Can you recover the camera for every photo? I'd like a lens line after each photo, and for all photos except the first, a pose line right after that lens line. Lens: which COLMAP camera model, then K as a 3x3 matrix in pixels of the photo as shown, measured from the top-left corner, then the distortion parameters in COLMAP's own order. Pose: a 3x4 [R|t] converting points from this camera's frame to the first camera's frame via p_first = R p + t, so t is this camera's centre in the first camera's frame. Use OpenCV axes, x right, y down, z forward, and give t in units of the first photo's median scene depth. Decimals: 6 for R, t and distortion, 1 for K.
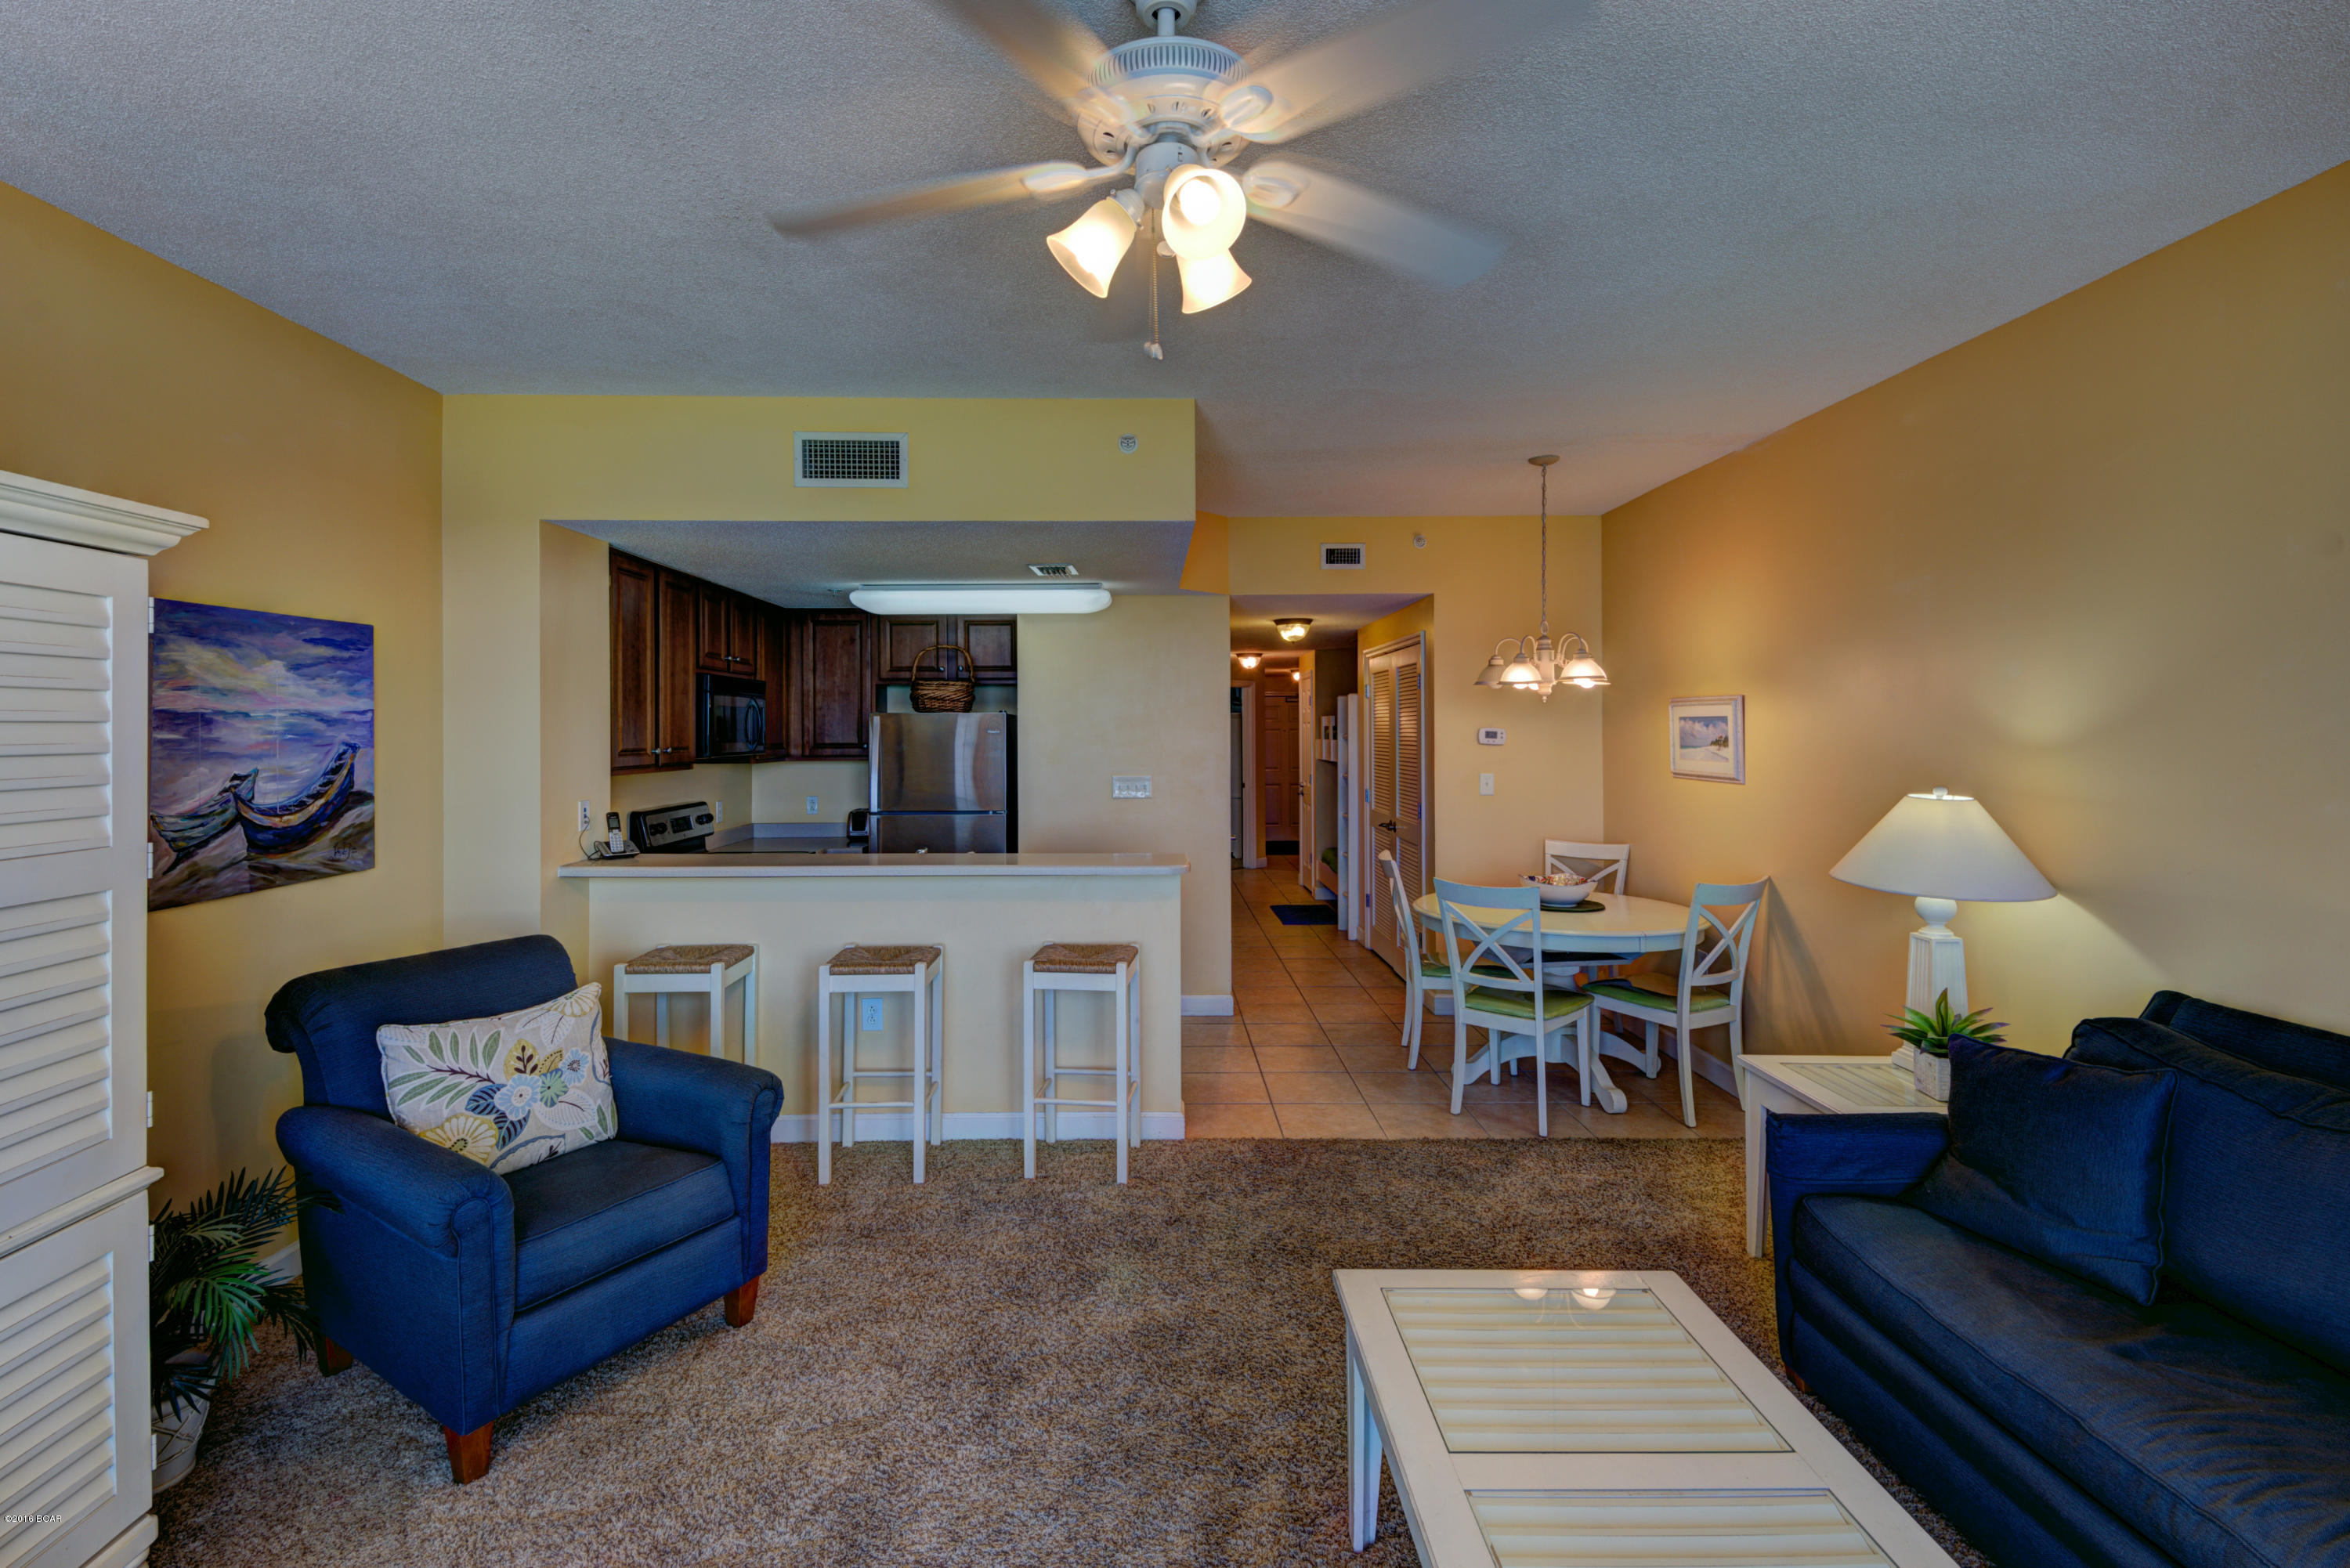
lens RADIAL K [[1065.6, 0, 1127.4], [0, 1065.6, 728.8], [0, 0, 1]] dist [-0.028344, -0.000848]
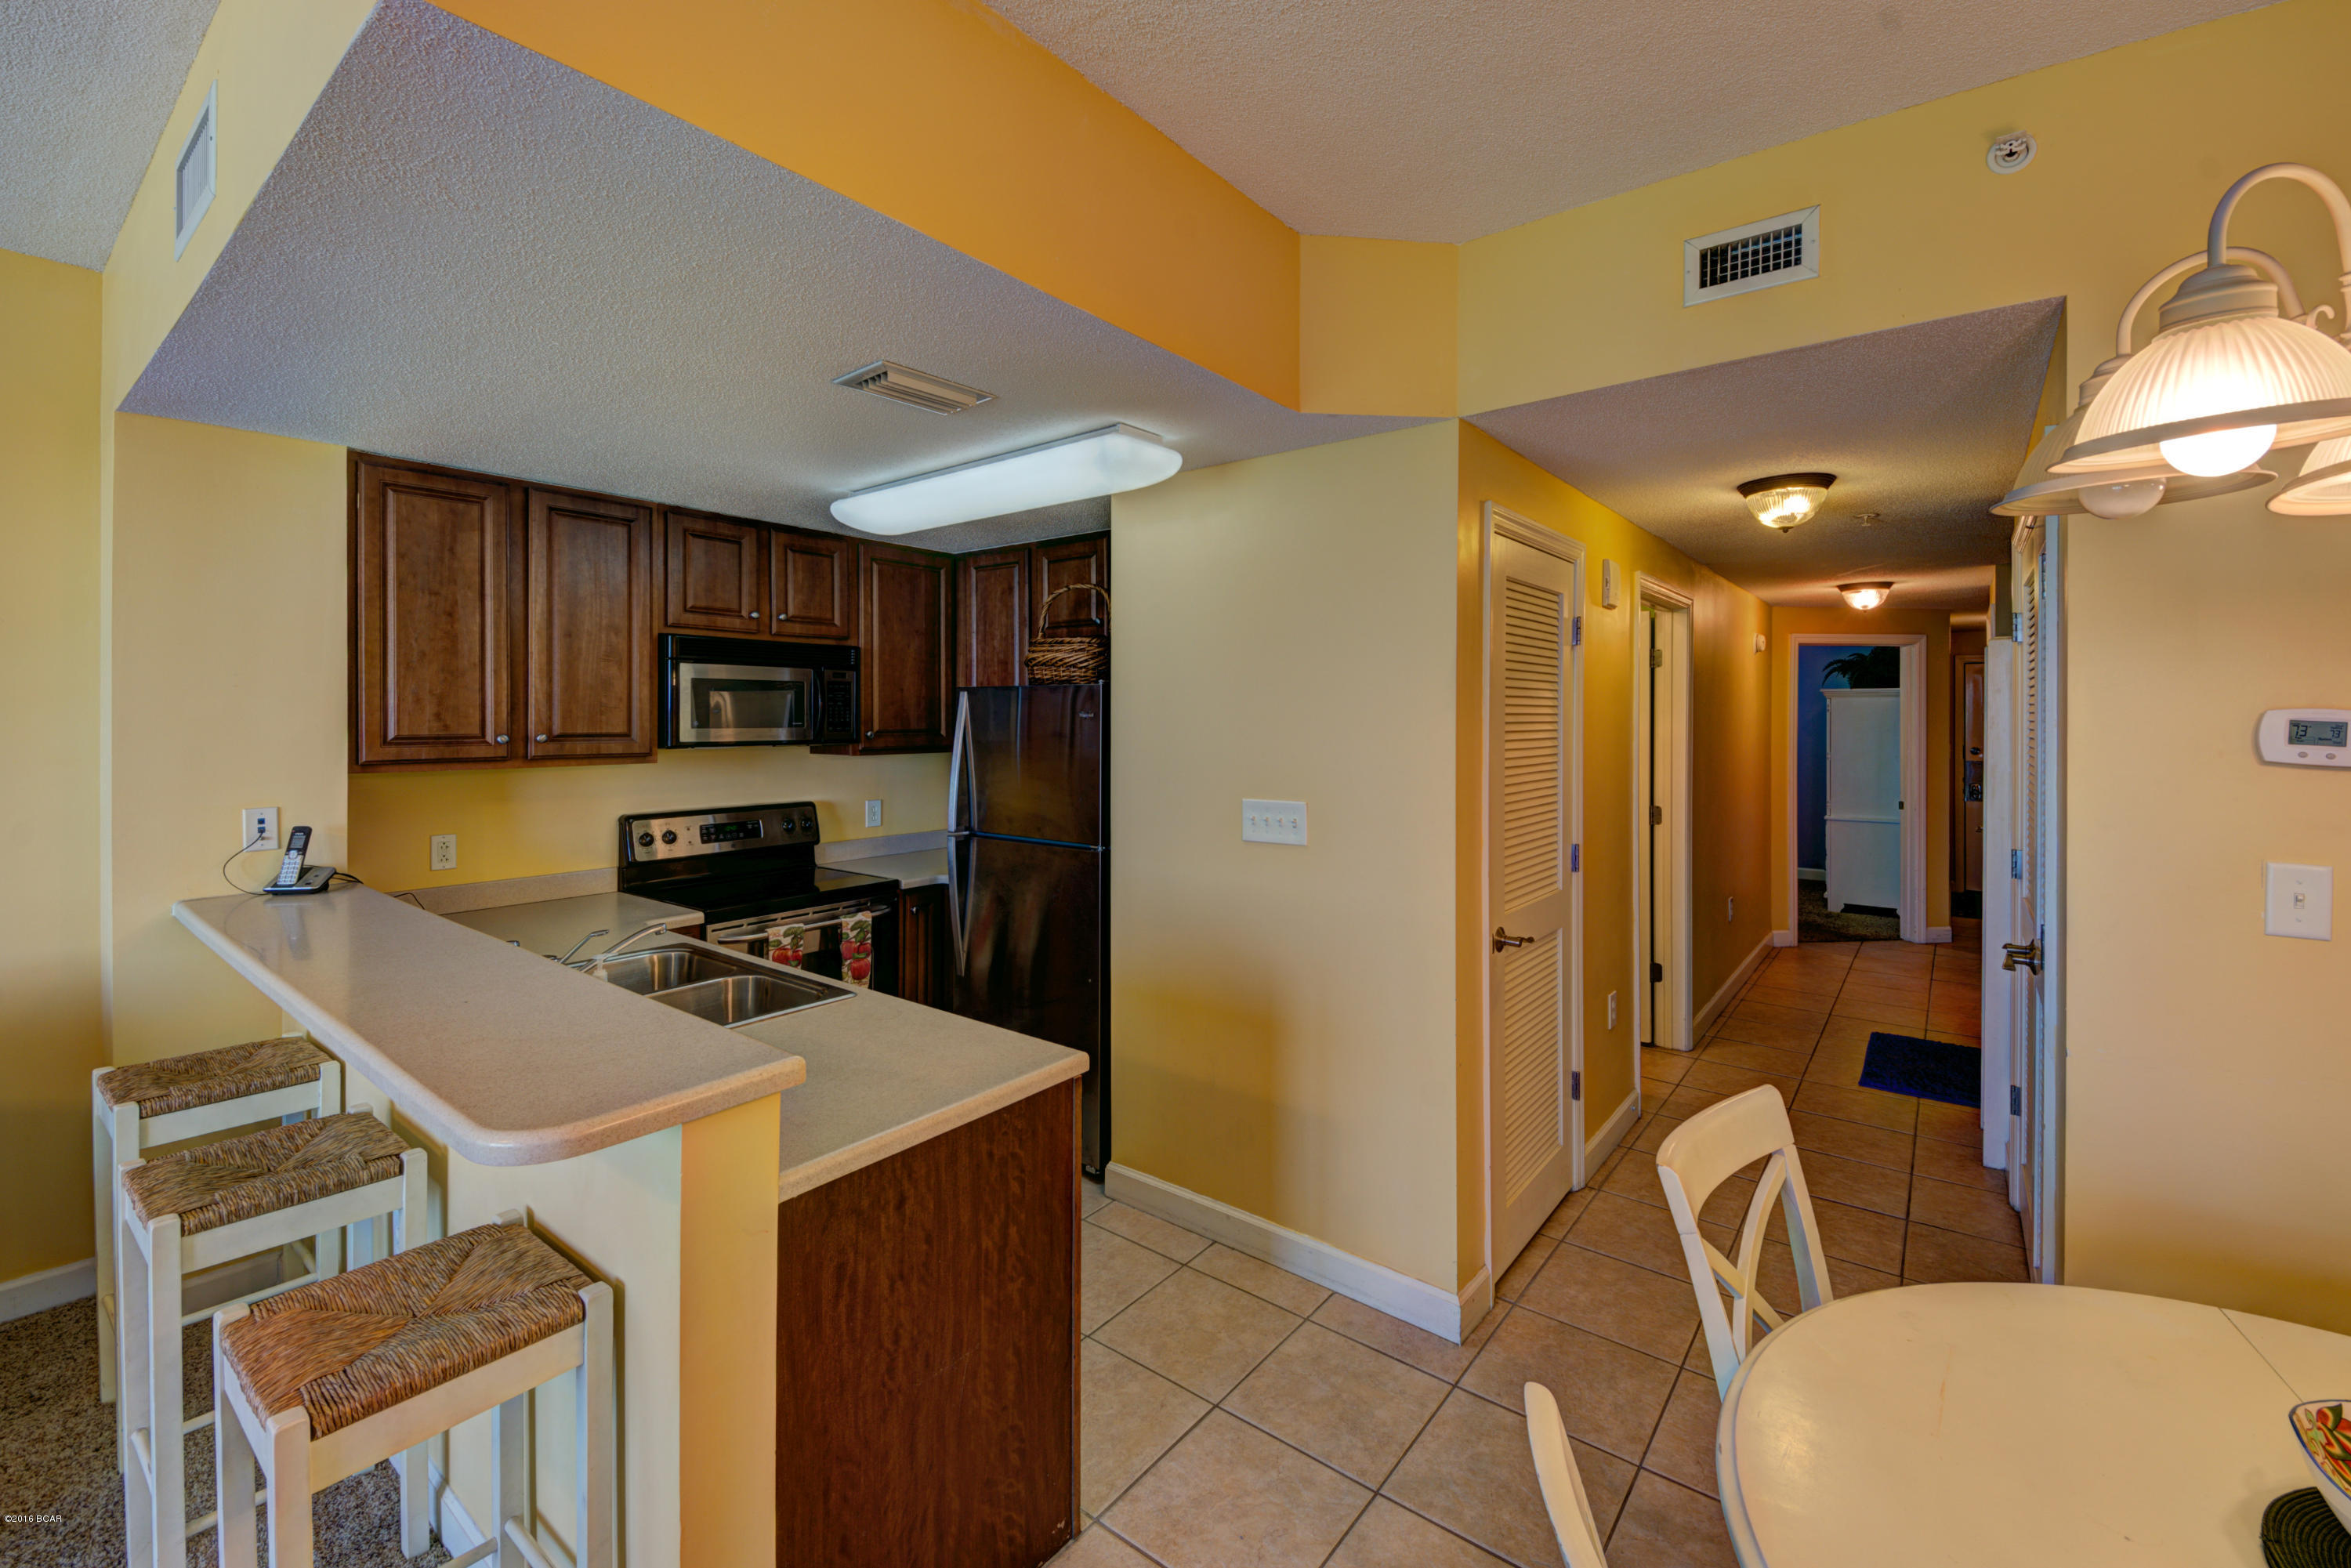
lens RADIAL K [[973.6, 0, 1177.5], [0, 973.6, 718.4], [0, 0, 1]] dist [0.013292, -0.000239]
pose [[0.795603, 0.005860, -0.605789, 0.452368], [-0.003099, 0.999979, 0.005604, 0.002913], [0.605810, -0.002582, 0.795605, 1.058405]]
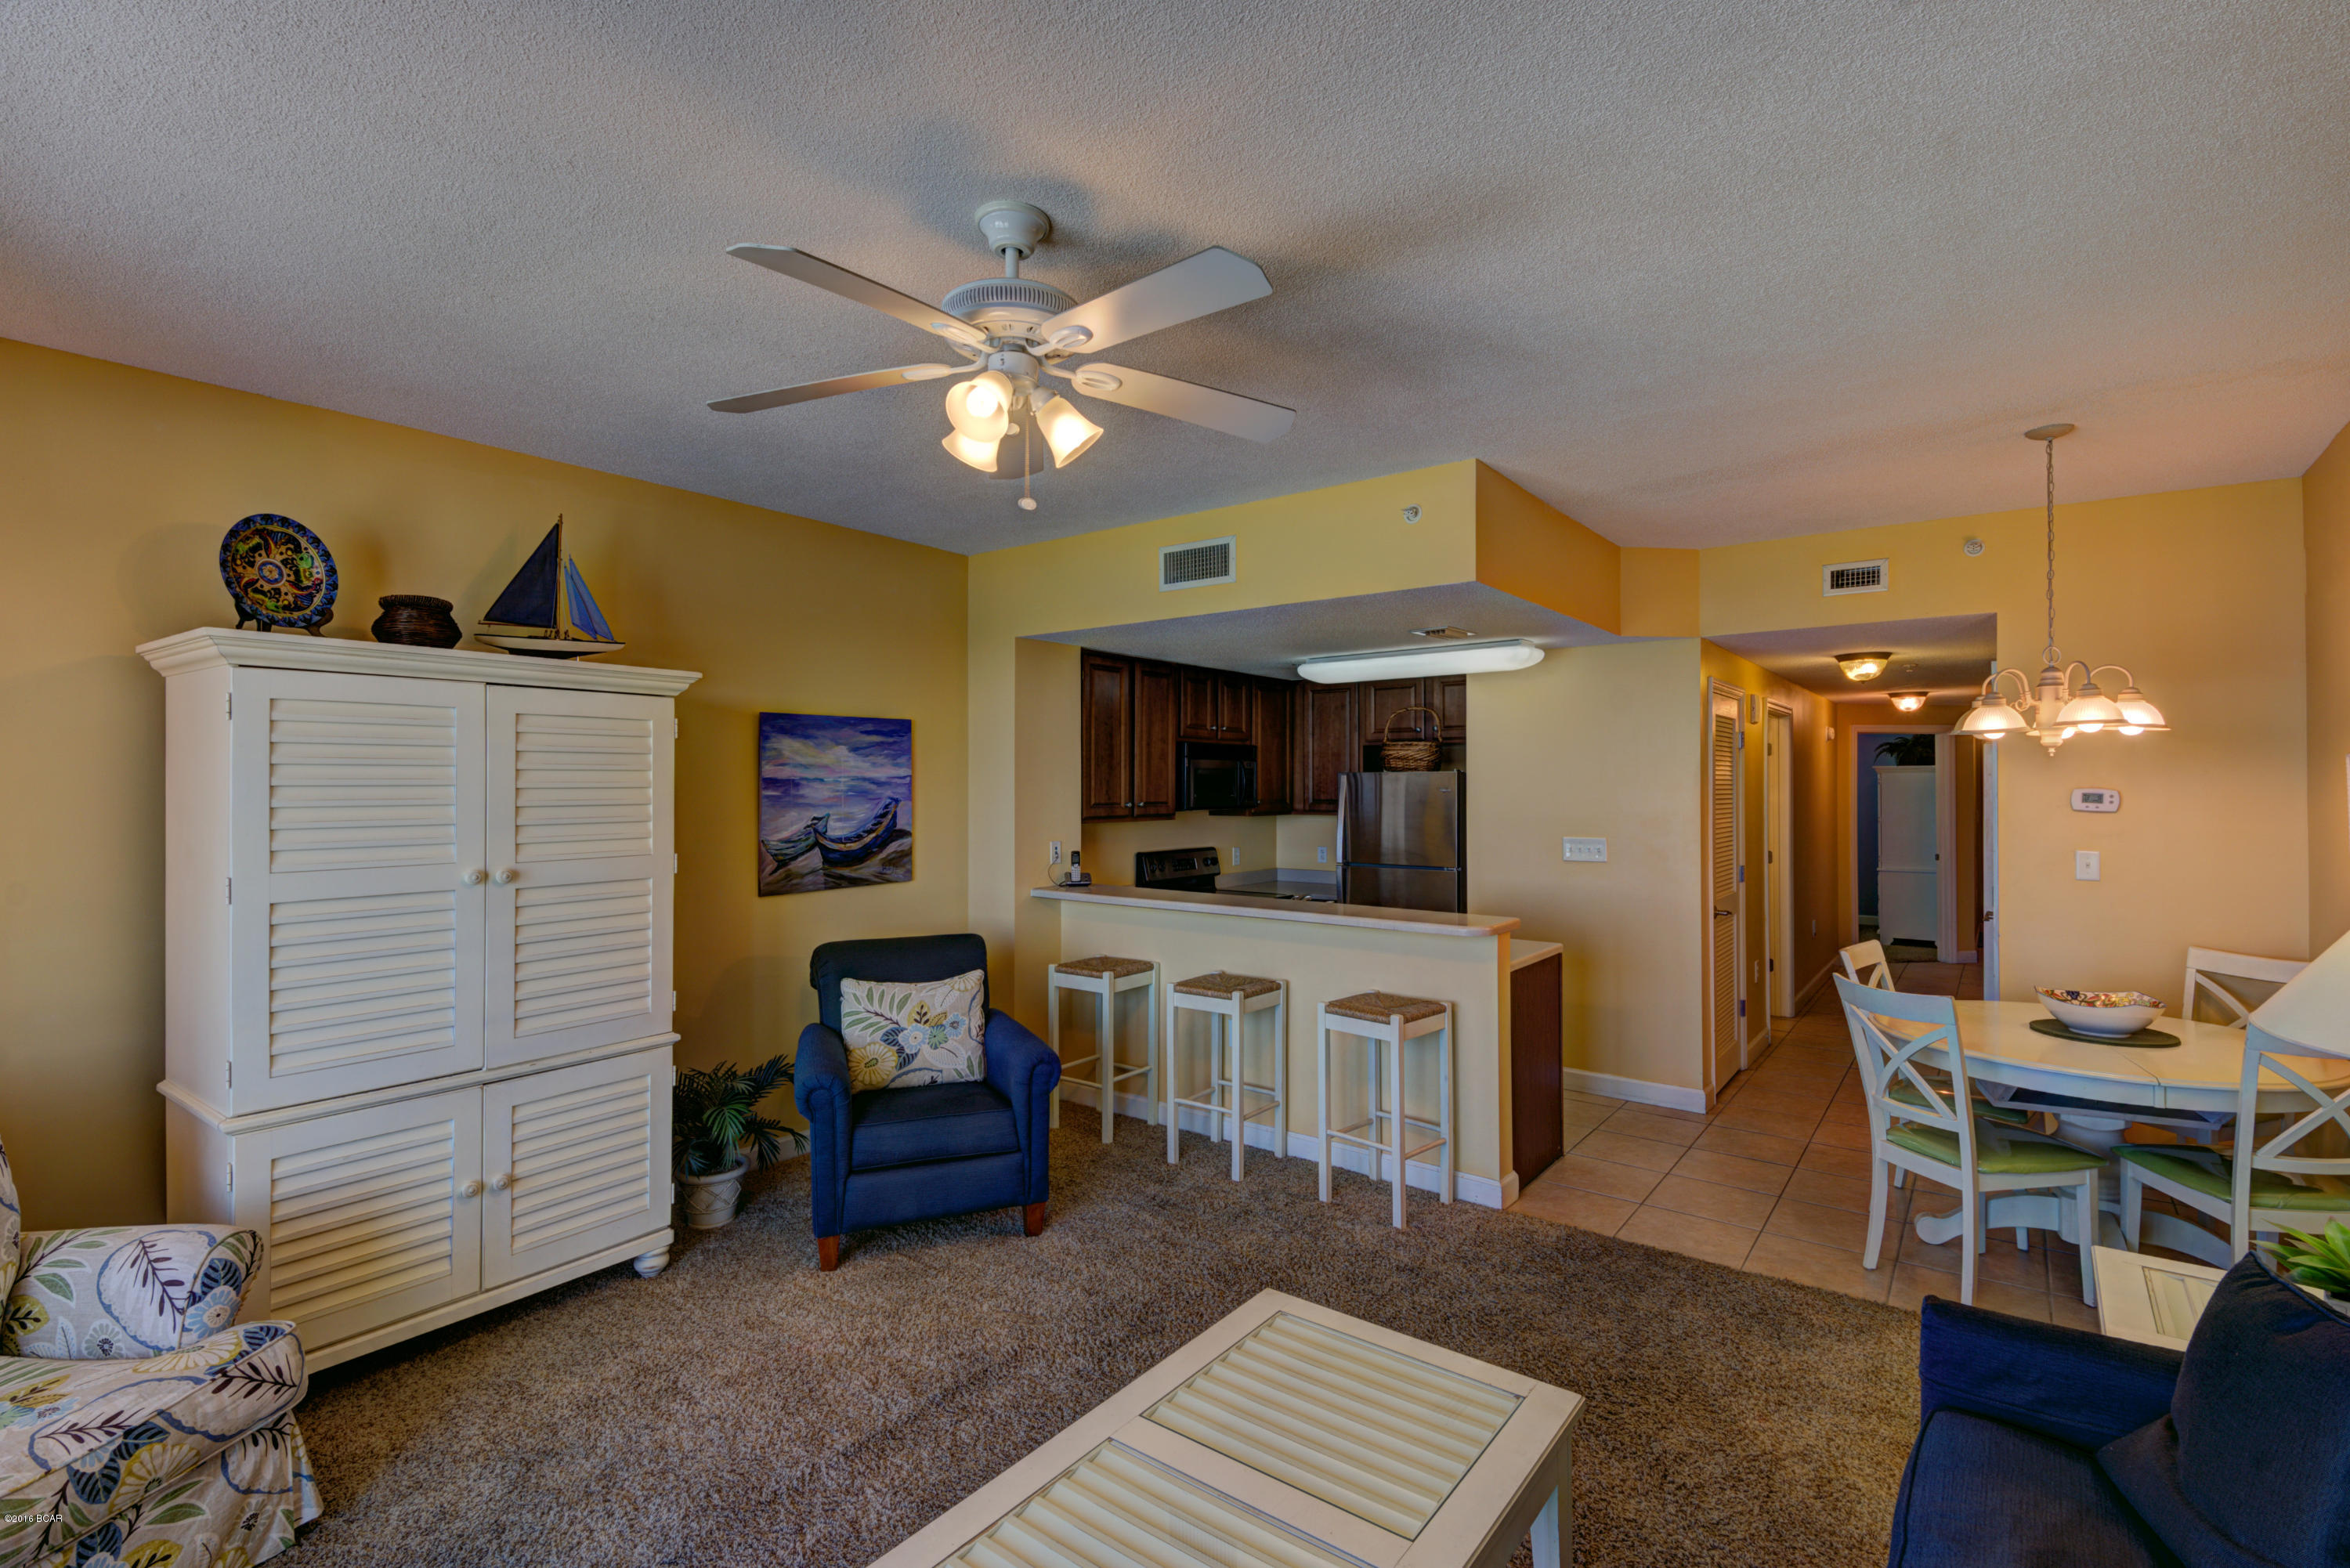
lens RADIAL K [[1047.5, 0, 1131.2], [0, 1047.5, 775.5], [0, 0, 1]] dist [0.002251, -0.015692]
pose [[0.775372, -0.003749, -0.631494, 0.496725], [0.000375, 0.999985, -0.005475, -0.010169], [0.631505, 0.004008, 0.775361, 0.039898]]
